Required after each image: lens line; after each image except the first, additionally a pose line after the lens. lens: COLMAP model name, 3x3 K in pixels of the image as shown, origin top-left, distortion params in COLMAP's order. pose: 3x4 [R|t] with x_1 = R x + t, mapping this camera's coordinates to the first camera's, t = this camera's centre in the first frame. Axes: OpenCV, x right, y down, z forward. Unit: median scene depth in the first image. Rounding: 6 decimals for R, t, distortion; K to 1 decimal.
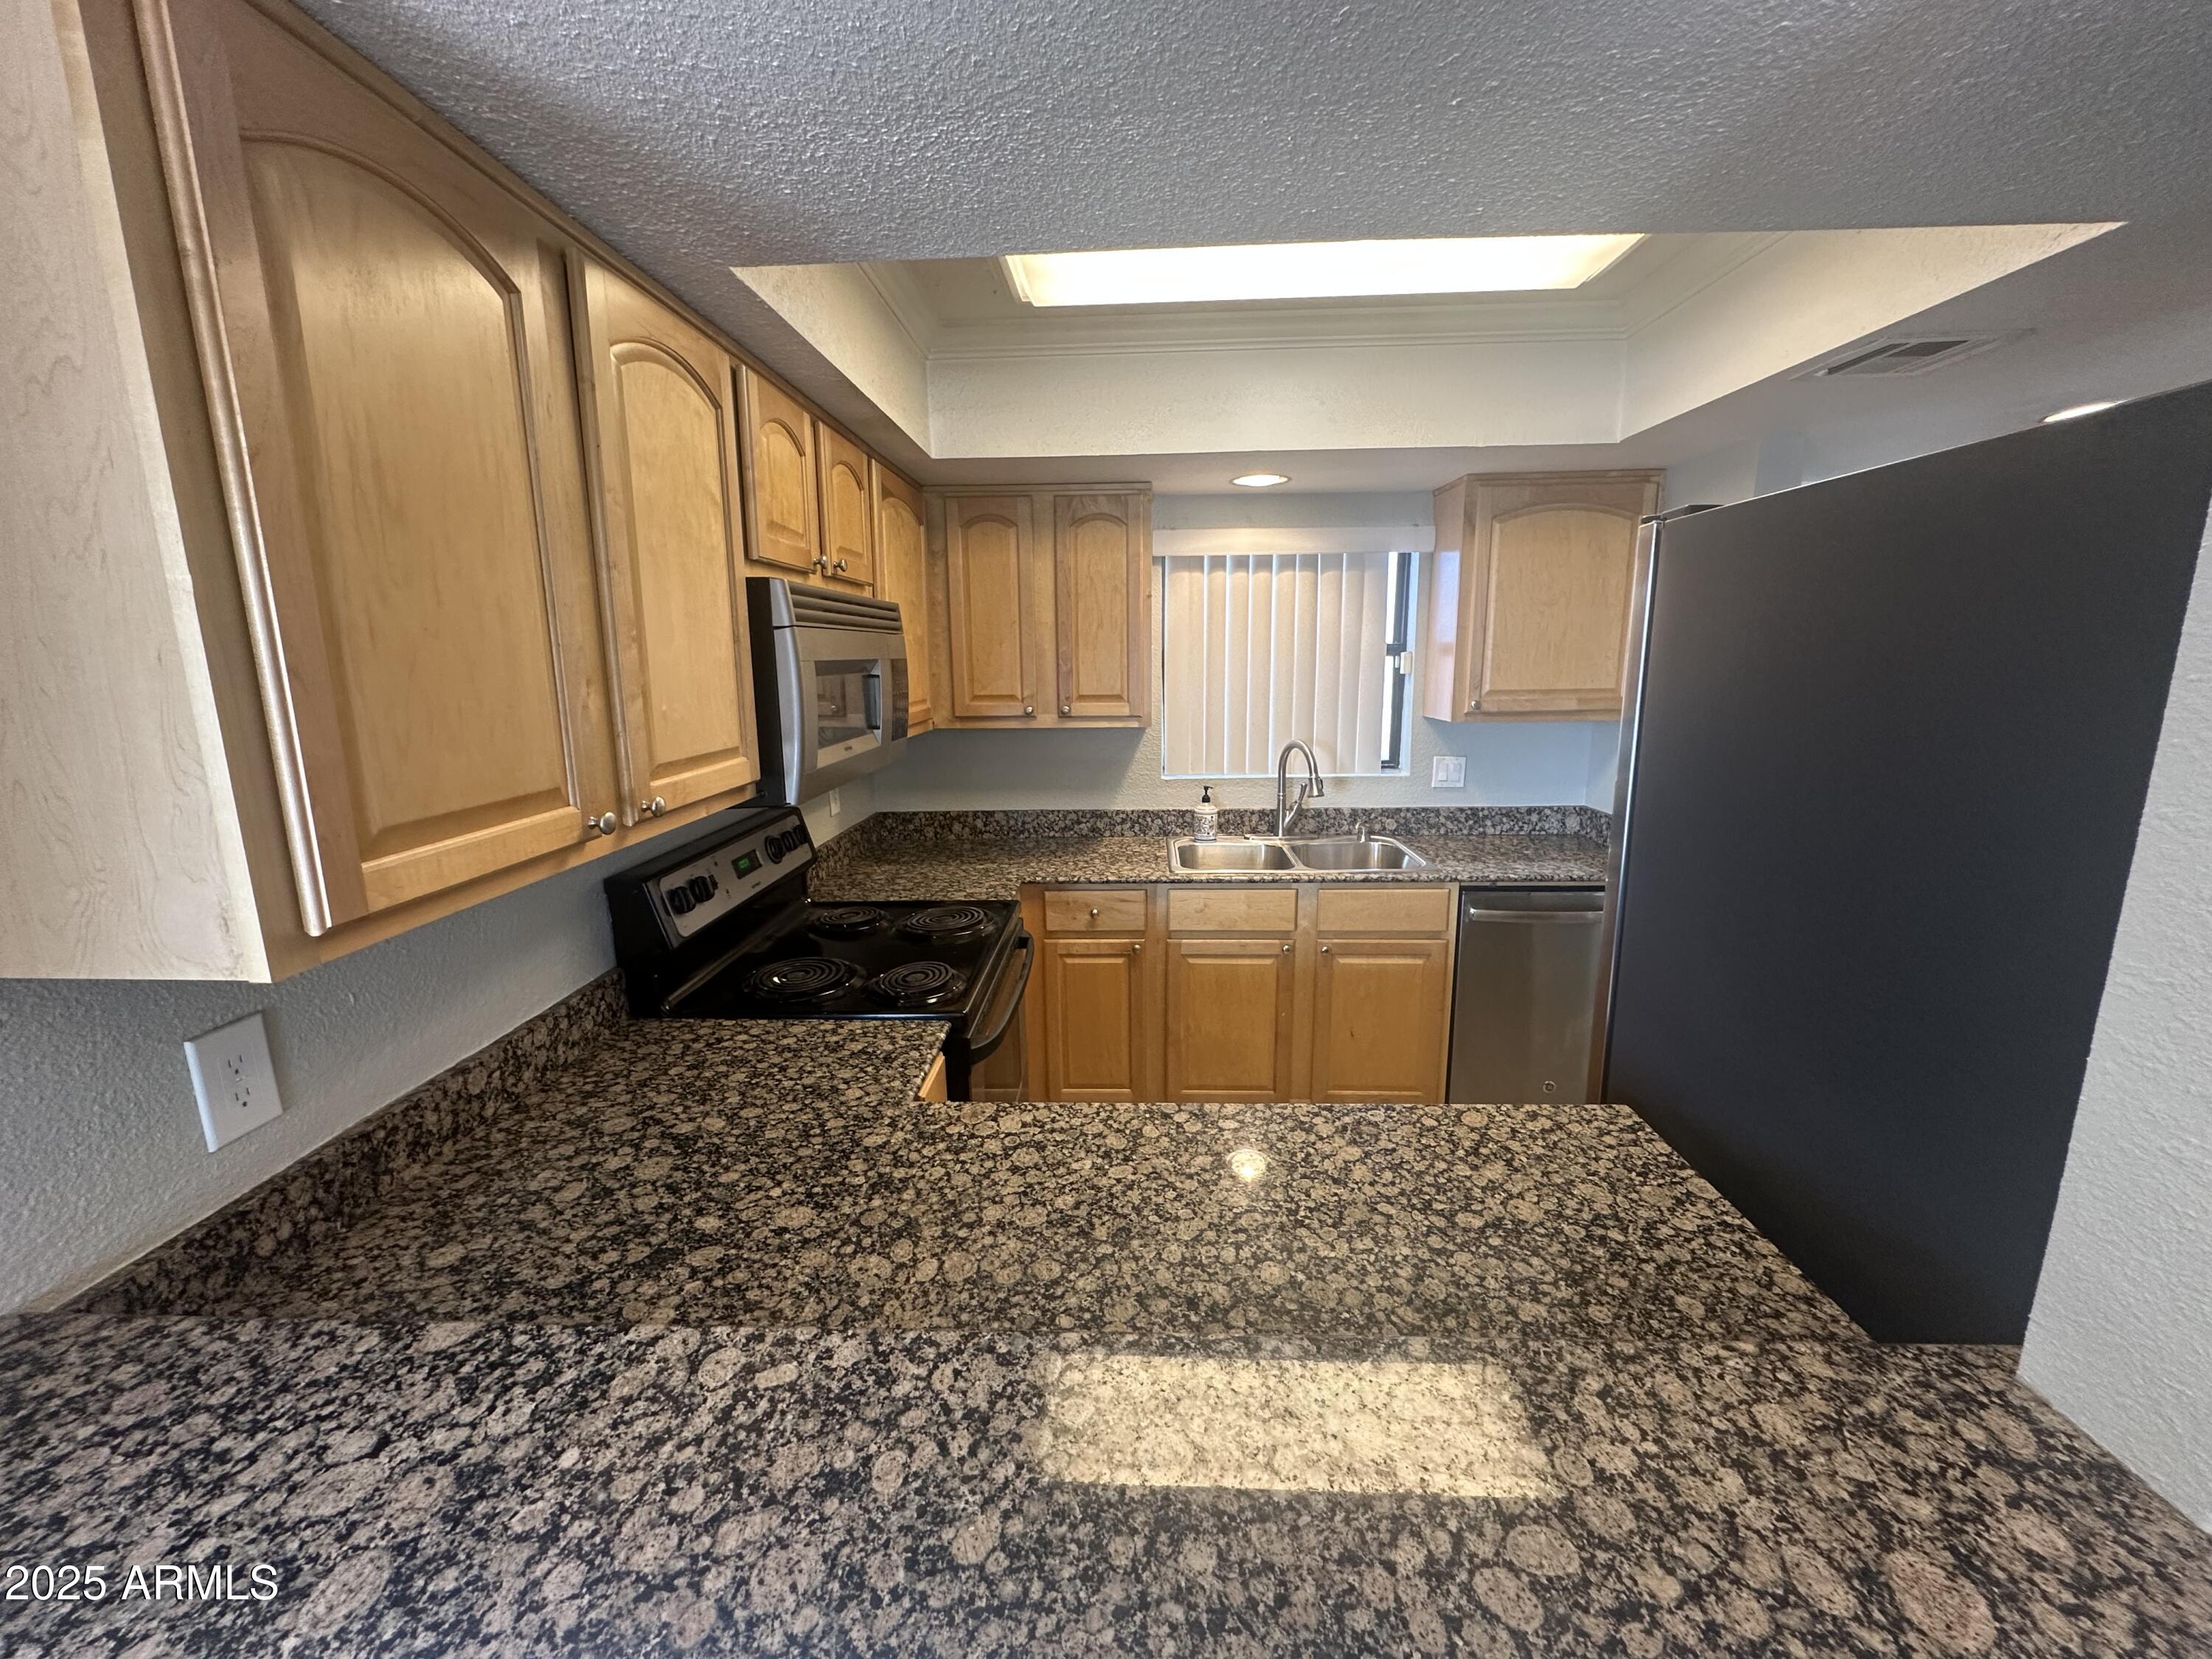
lens RADIAL K [[881.8, 0, 1102.0], [0, 881.8, 827.6], [0, 0, 1]] dist [-0.000099, -0.000051]
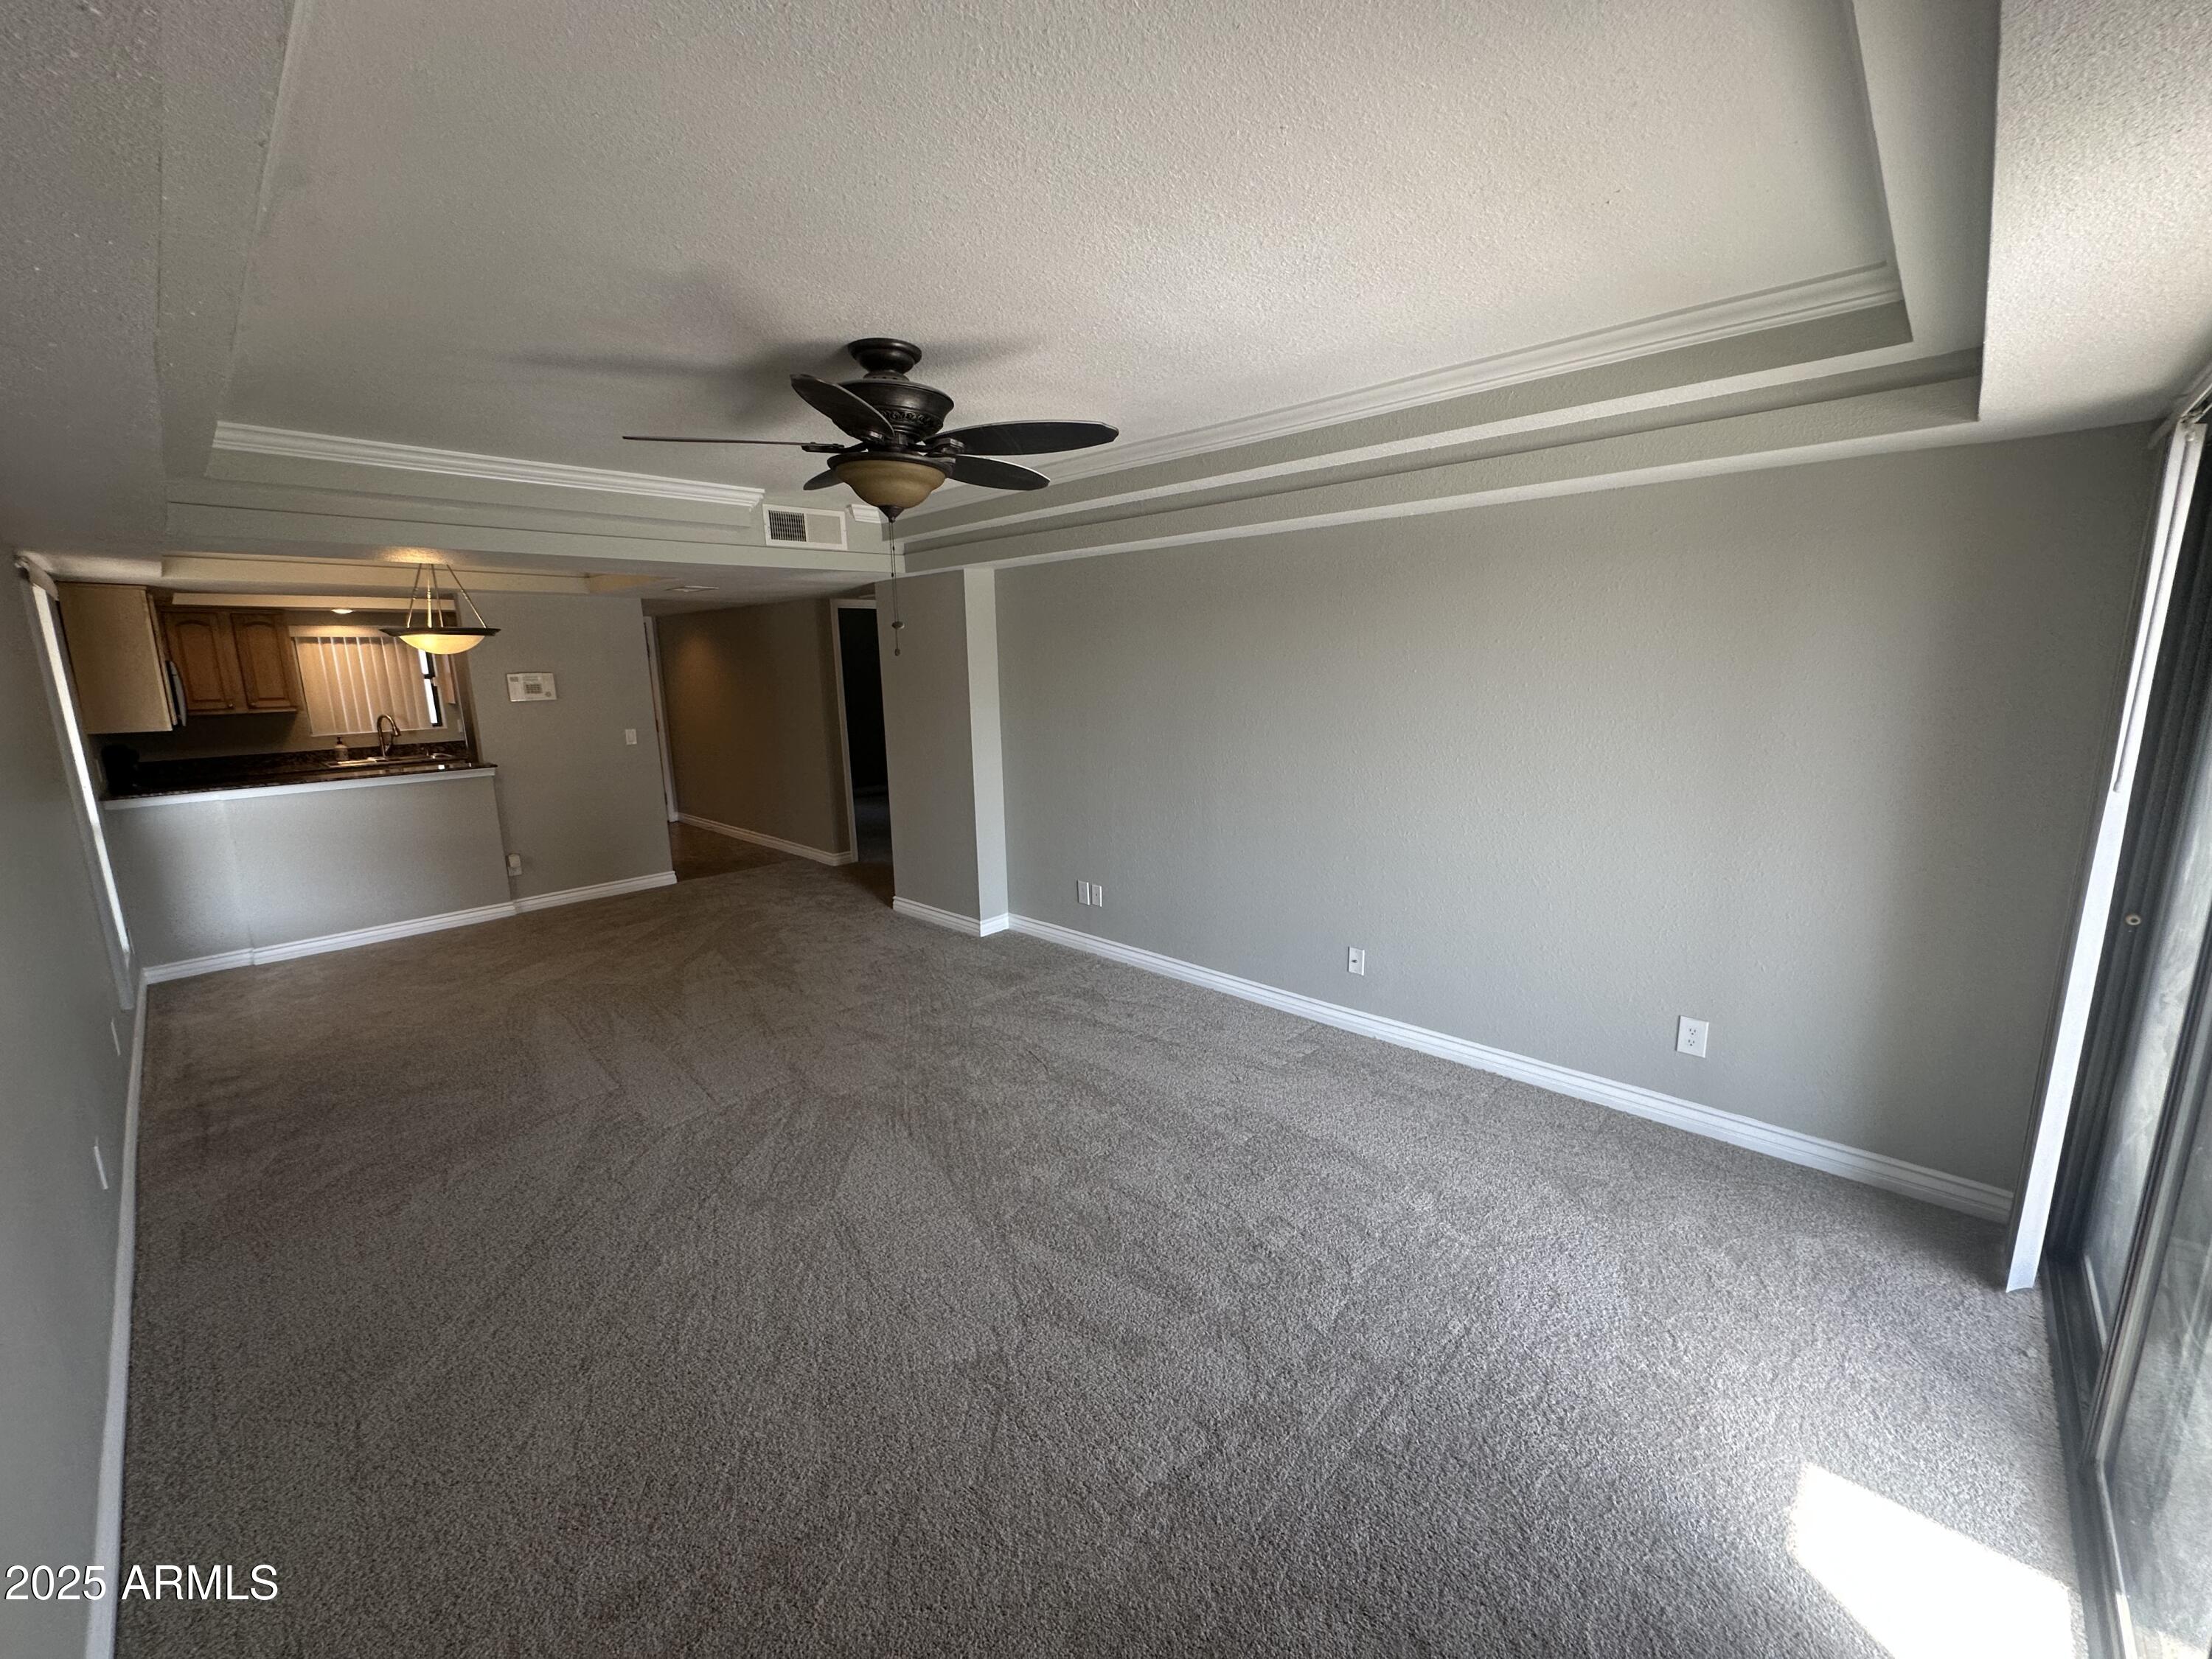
lens RADIAL K [[881.8, 0, 1106.3], [0, 881.8, 835.1], [0, 0, 1]] dist [-0.000099, -0.000051]
pose [[0.664715, -0.142426, 0.733396, -0.275945], [0.147896, 0.987319, 0.057692, 0.372252], [-0.732312, 0.070117, 0.677350, -2.022652]]
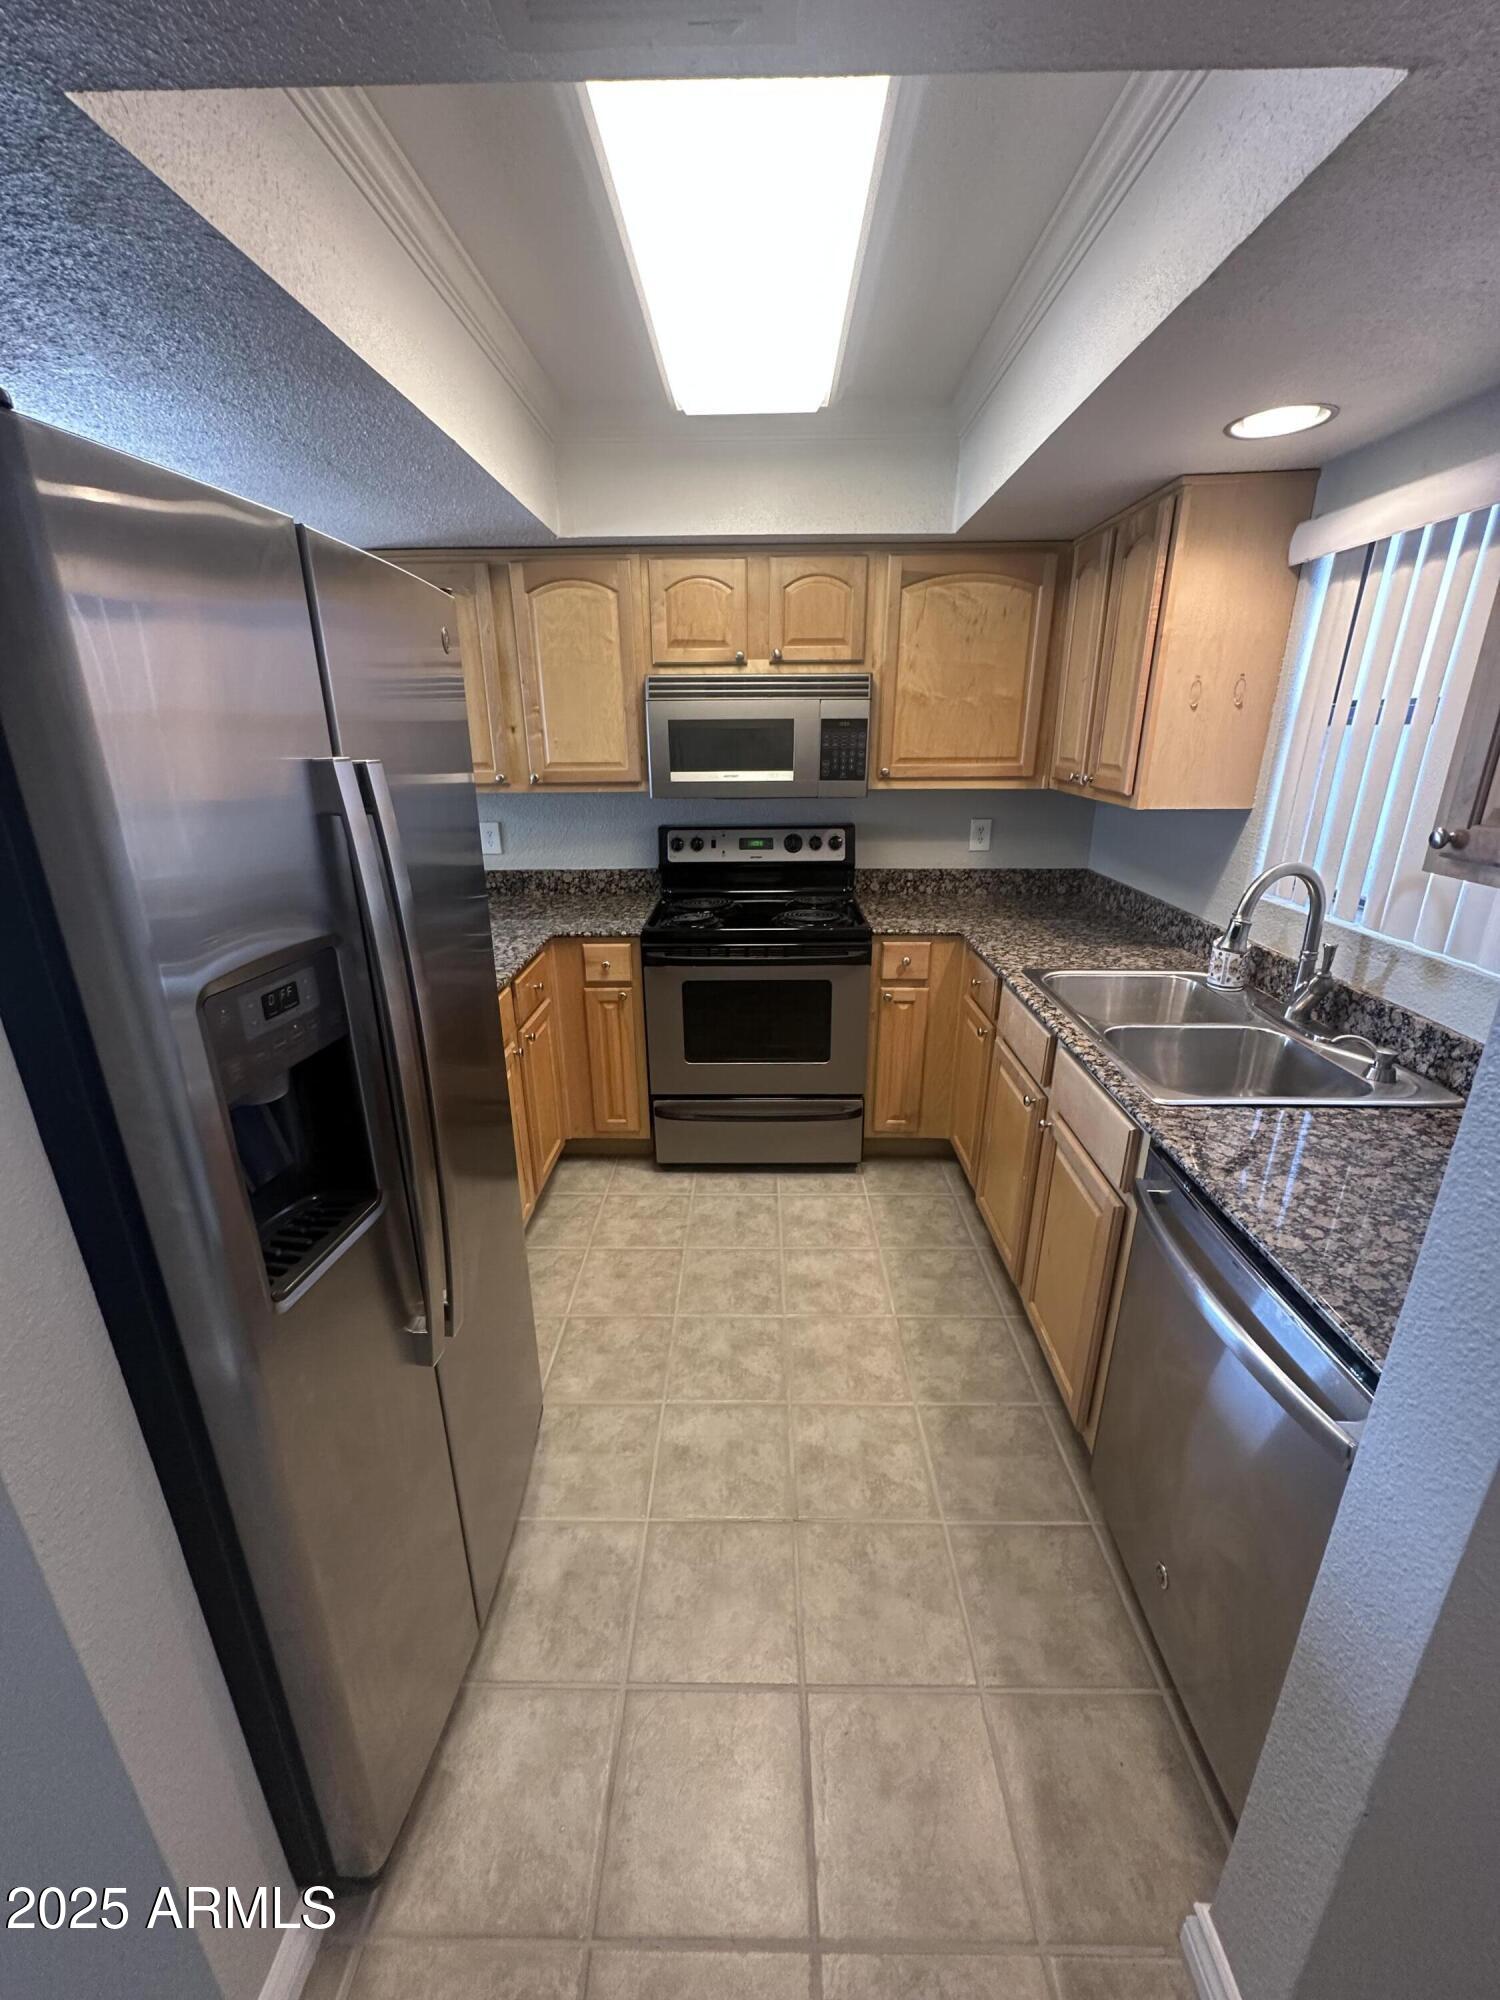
lens RADIAL K [[797.3, 0, 750.2], [0, 797.3, 998.2], [0, 0, 1]] dist [-0.000099, -0.000051]
pose [[0.016191, 0.339330, -0.940528, 0.729834], [-0.181276, 0.926059, 0.330989, -0.121704], [0.983299, 0.165136, 0.076506, 0.578560]]
